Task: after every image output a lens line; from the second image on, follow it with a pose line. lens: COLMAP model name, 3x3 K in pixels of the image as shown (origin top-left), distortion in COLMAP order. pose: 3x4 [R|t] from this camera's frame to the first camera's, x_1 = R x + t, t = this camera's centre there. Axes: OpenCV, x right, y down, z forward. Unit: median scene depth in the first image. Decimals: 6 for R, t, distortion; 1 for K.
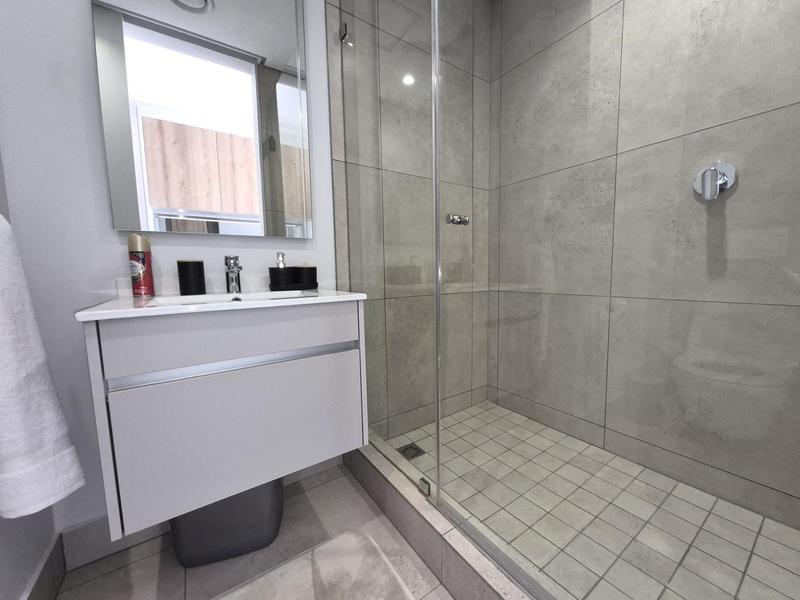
lens RADIAL K [[310.8, 0, 407.1], [0, 310.8, 301.1], [0, 0, 1]] dist [-0.000469, 0.000135]
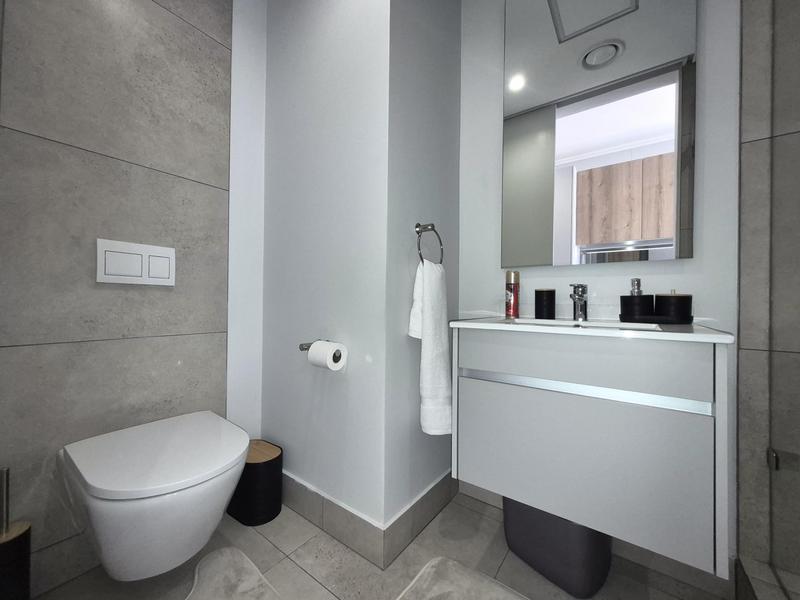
lens RADIAL K [[310.8, 0, 407.1], [0, 310.8, 301.1], [0, 0, 1]] dist [-0.000469, 0.000135]
pose [[0.331334, 0.016485, -0.943369, 0.182420], [-0.110412, 0.993655, -0.021416, -0.003994], [0.937031, 0.111255, 0.331052, 0.103090]]
